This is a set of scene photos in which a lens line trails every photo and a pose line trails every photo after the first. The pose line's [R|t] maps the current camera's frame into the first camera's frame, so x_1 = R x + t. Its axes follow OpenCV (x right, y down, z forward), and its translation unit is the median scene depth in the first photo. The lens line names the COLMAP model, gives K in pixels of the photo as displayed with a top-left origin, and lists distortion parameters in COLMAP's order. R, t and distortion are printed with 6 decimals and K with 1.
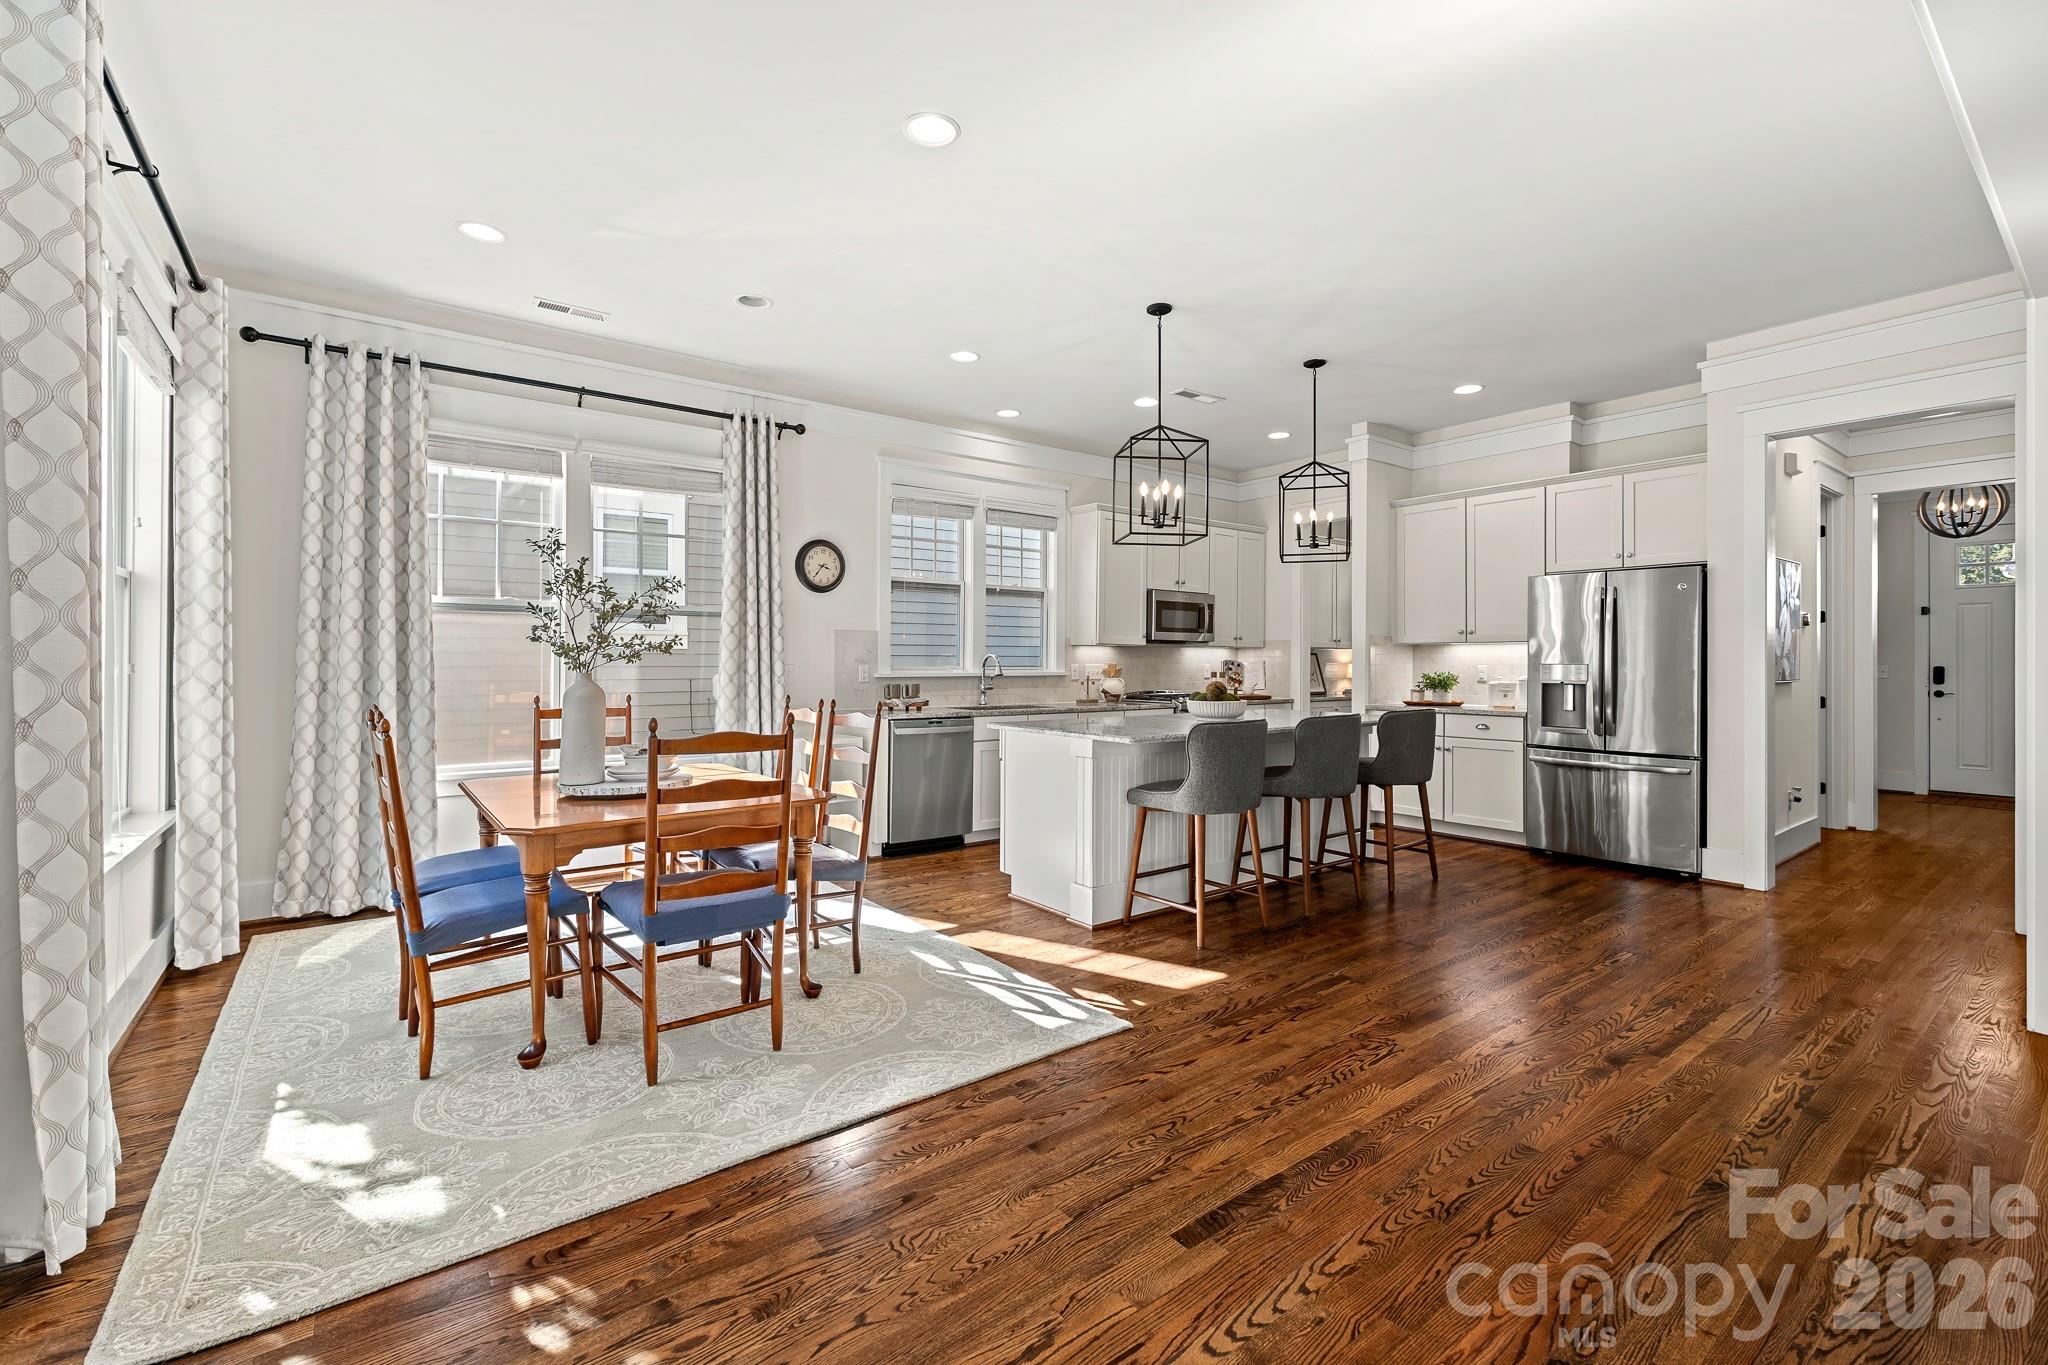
lens RADIAL K [[873.3, 0, 1034.5], [0, 873.3, 660.7], [0, 0, 1]] dist [-0.002579, -0.000017]
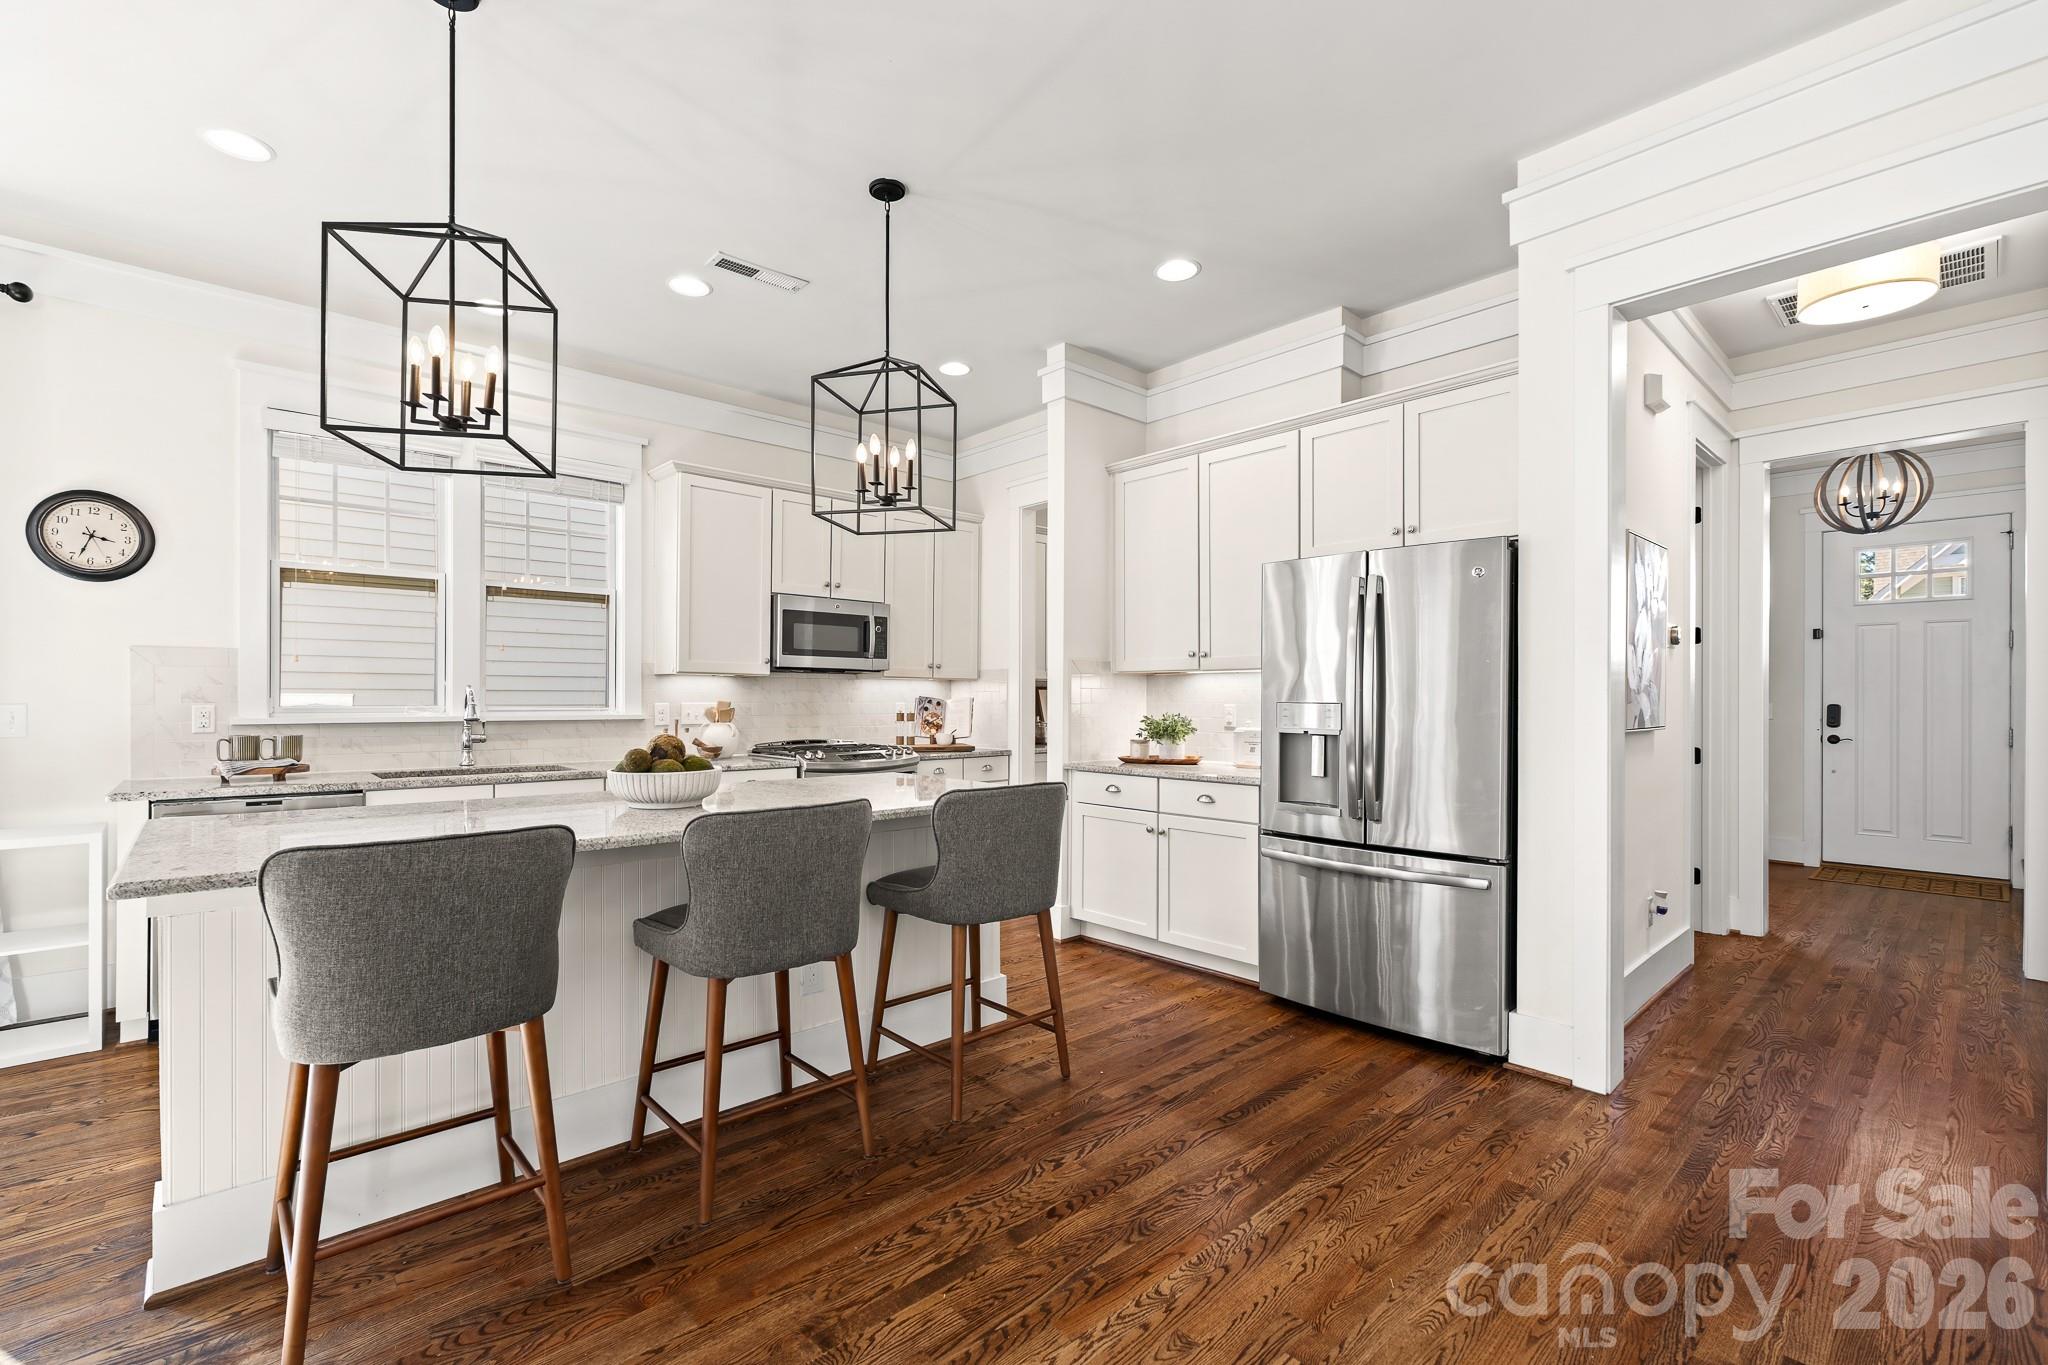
lens RADIAL K [[873.3, 0, 1022.4], [0, 873.3, 700.9], [0, 0, 1]] dist [-0.002579, -0.000017]
pose [[0.996802, -0.000463, 0.079906, 0.304459], [0.000124, 0.999991, 0.004250, -0.000172], [-0.079907, -0.004227, 0.996793, 0.341202]]
